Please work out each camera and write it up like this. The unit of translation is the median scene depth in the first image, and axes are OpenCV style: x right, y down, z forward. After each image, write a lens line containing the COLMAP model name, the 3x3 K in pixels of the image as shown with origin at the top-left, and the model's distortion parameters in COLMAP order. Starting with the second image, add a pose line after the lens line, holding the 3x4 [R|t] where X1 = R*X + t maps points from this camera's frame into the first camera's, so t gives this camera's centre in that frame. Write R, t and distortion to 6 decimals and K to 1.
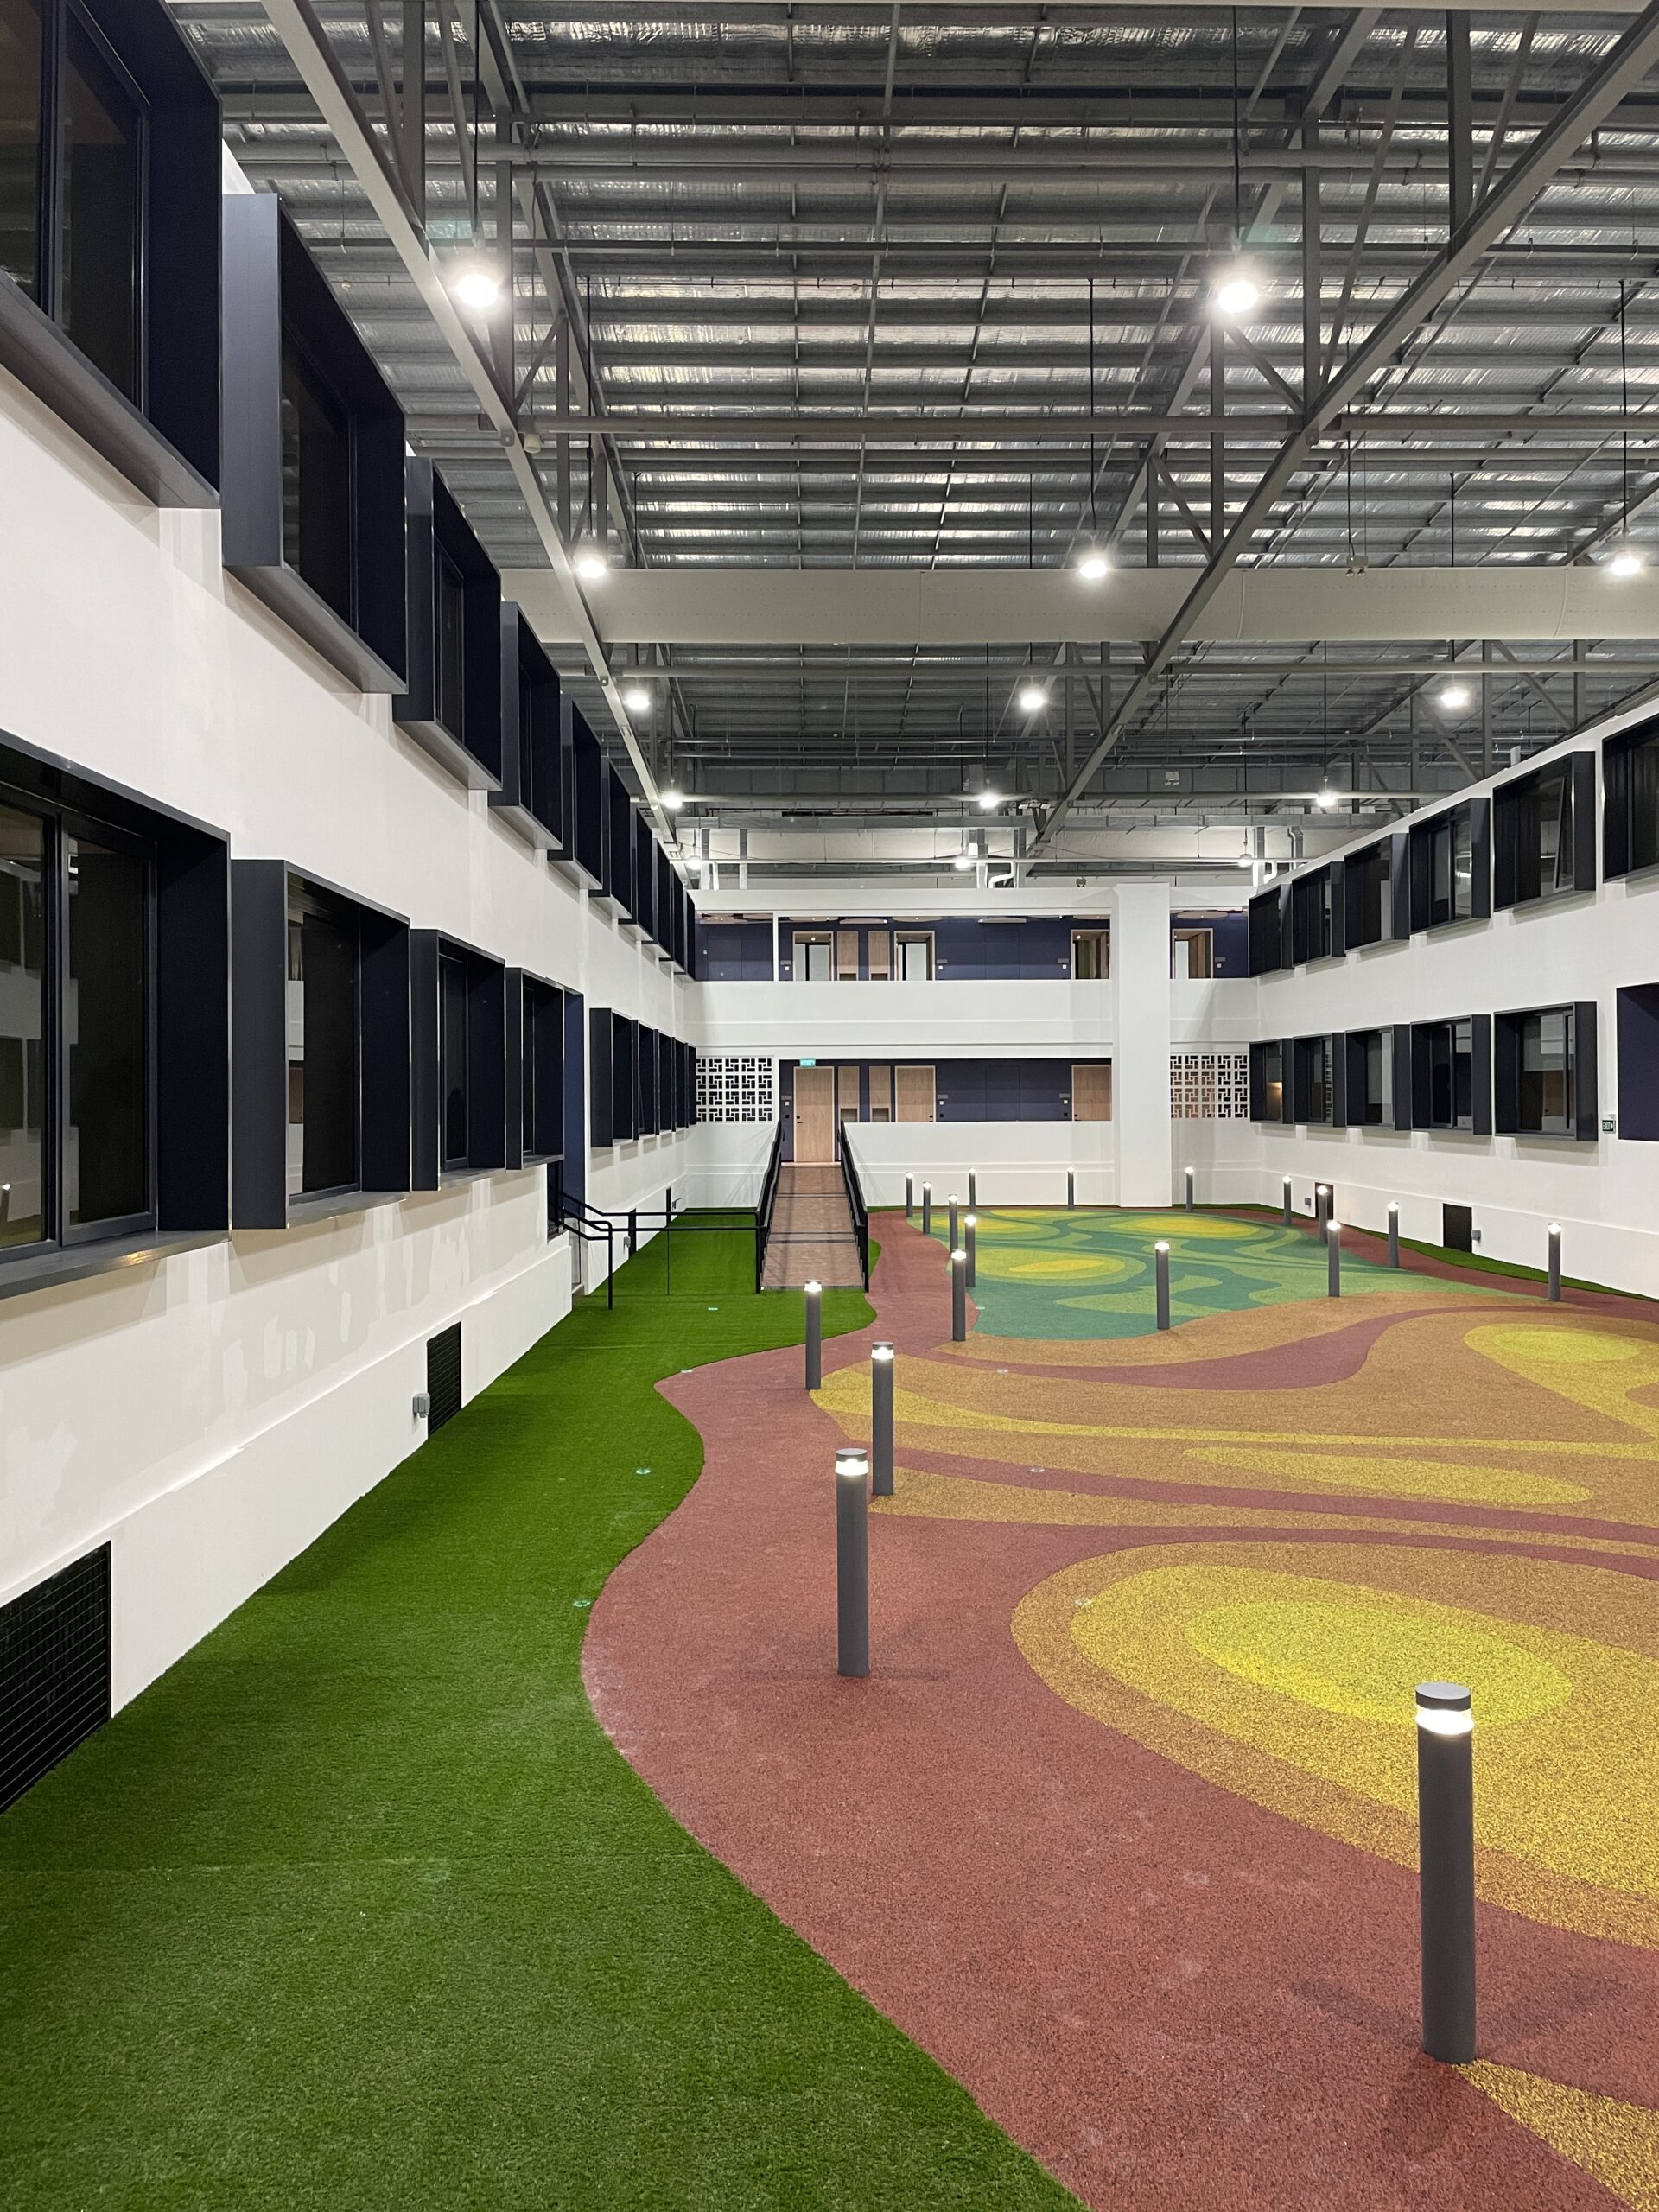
lens RADIAL K [[1668.6, 0, 839.0], [0, 1668.6, 1112.2], [0, 0, 1]] dist [0.051475, -0.061308]
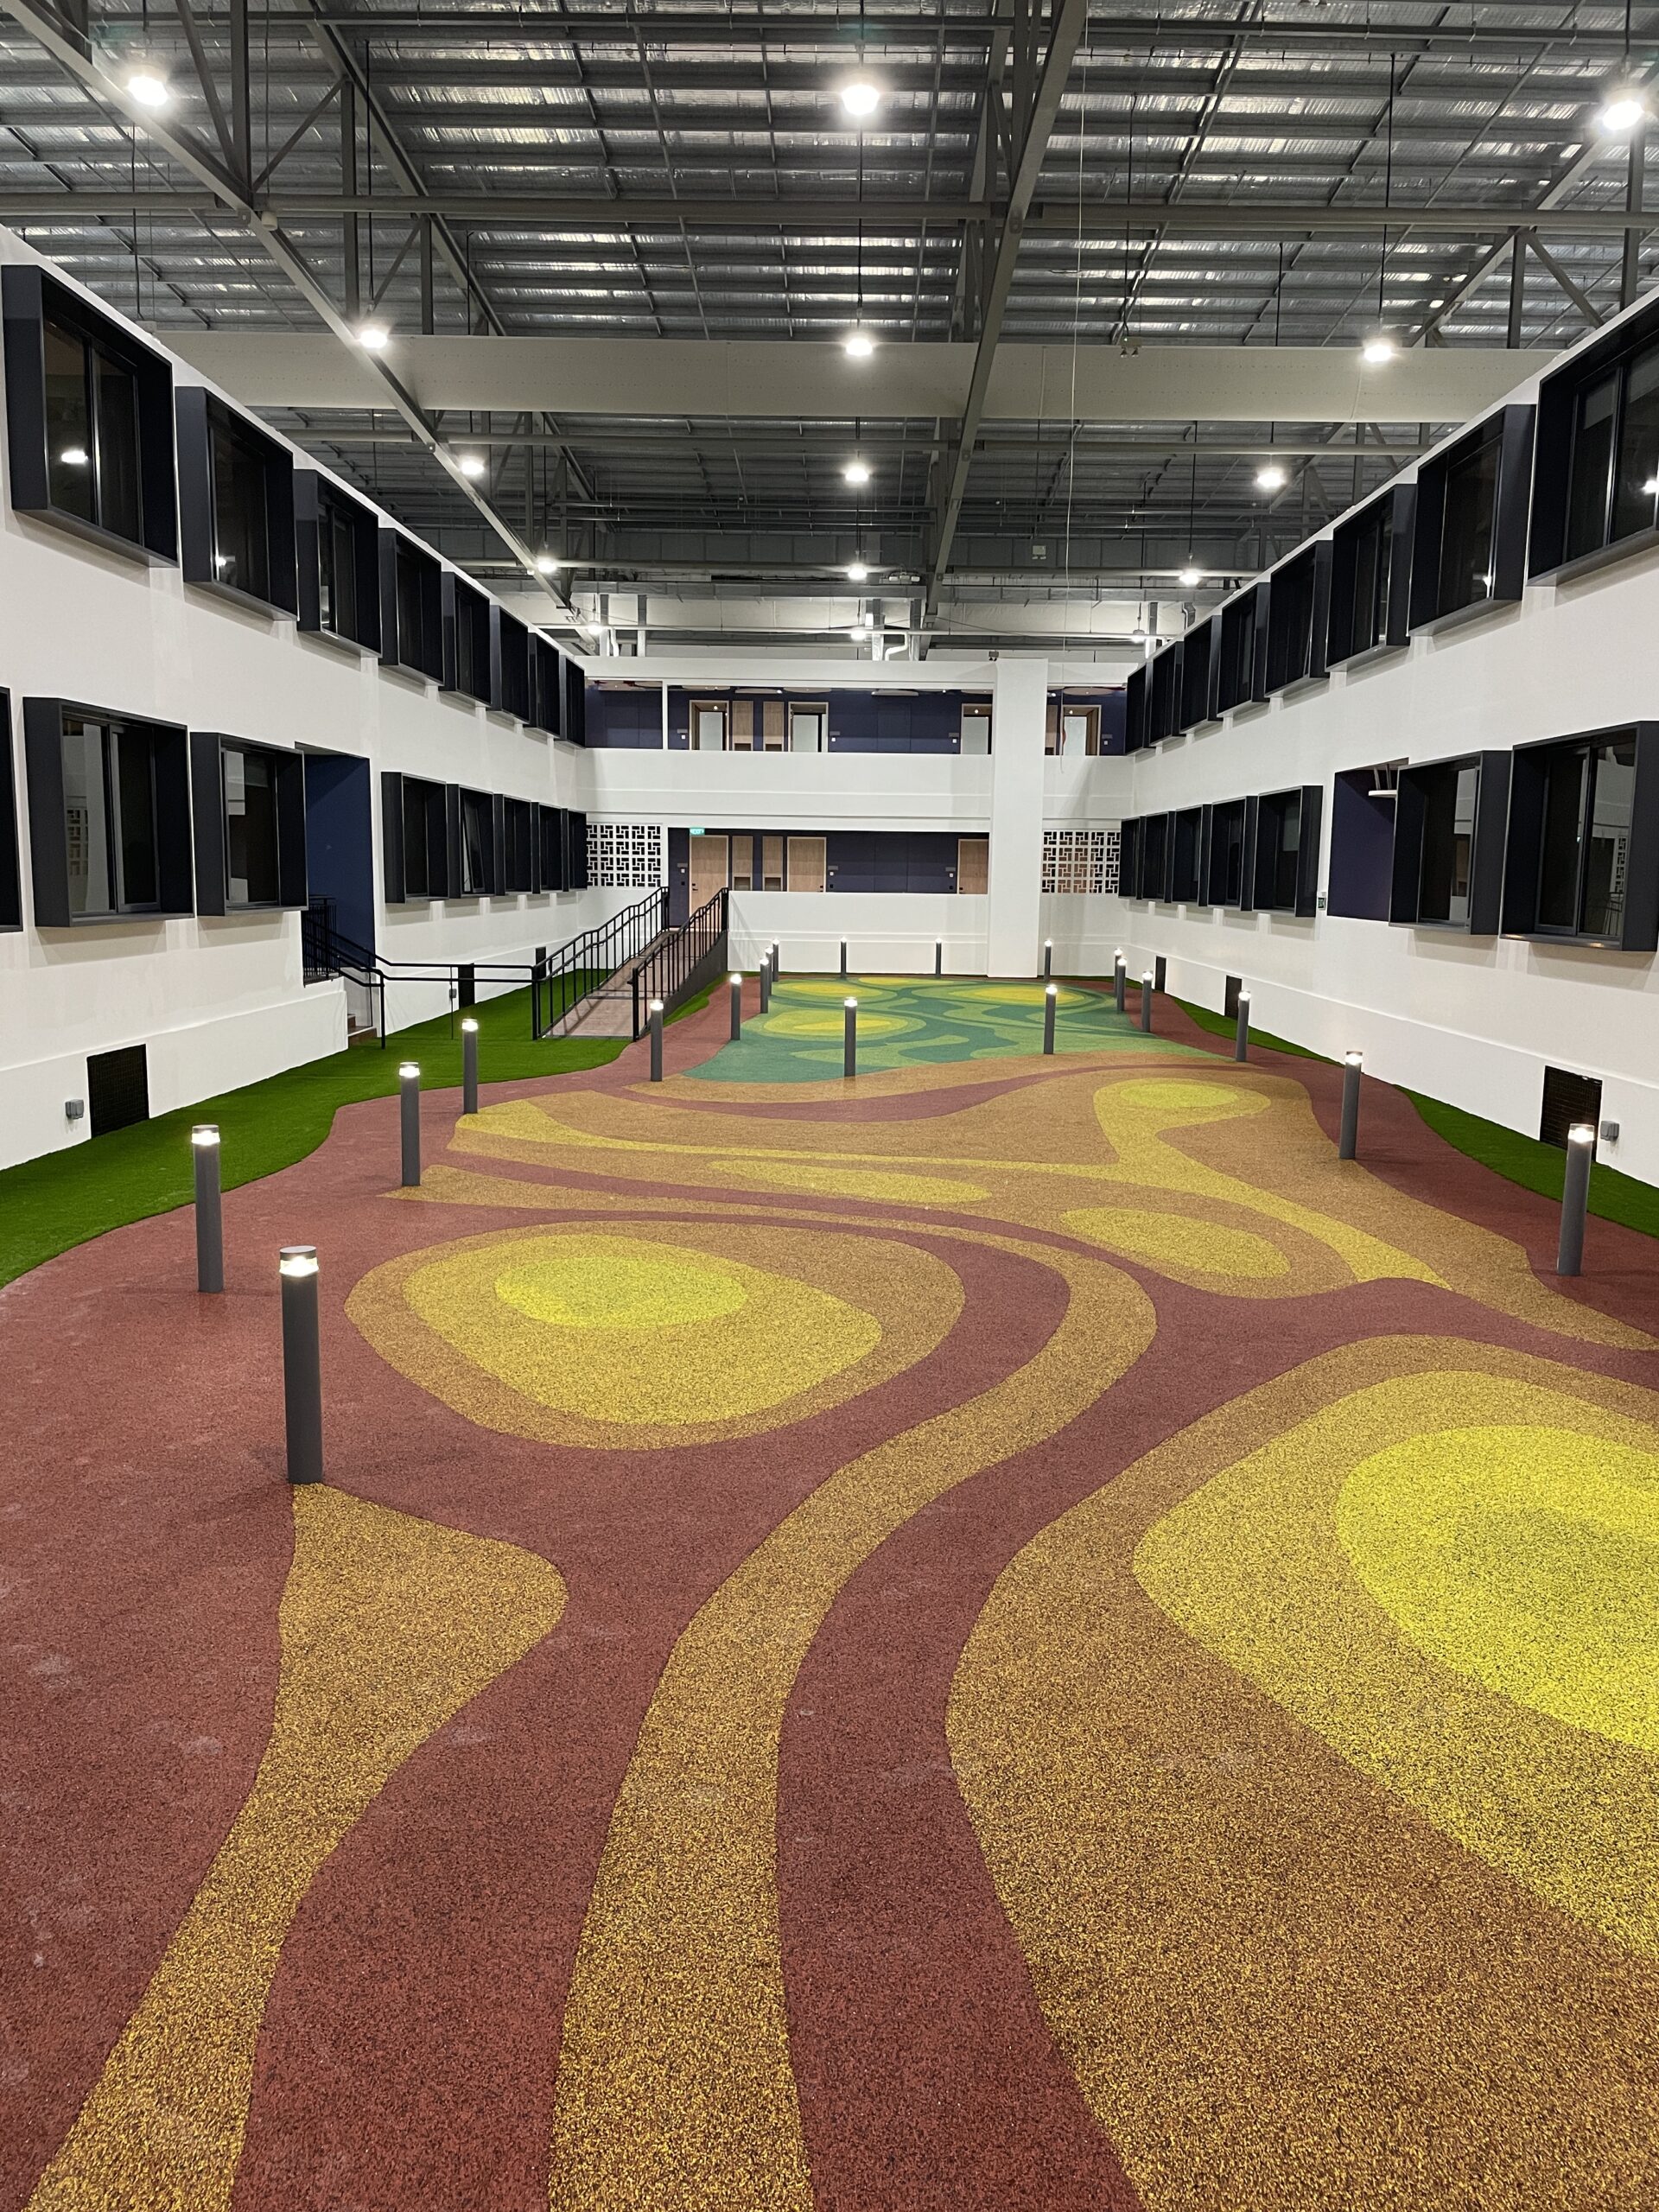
lens RADIAL K [[1668.6, 0, 816.4], [0, 1668.6, 1106.7], [0, 0, 1]] dist [0.051475, -0.061308]
pose [[0.999321, 0.025391, -0.026688, 0.090780], [-0.021664, 0.991057, 0.131665, 0.001744], [0.029793, -0.130998, 0.990935, -0.046854]]
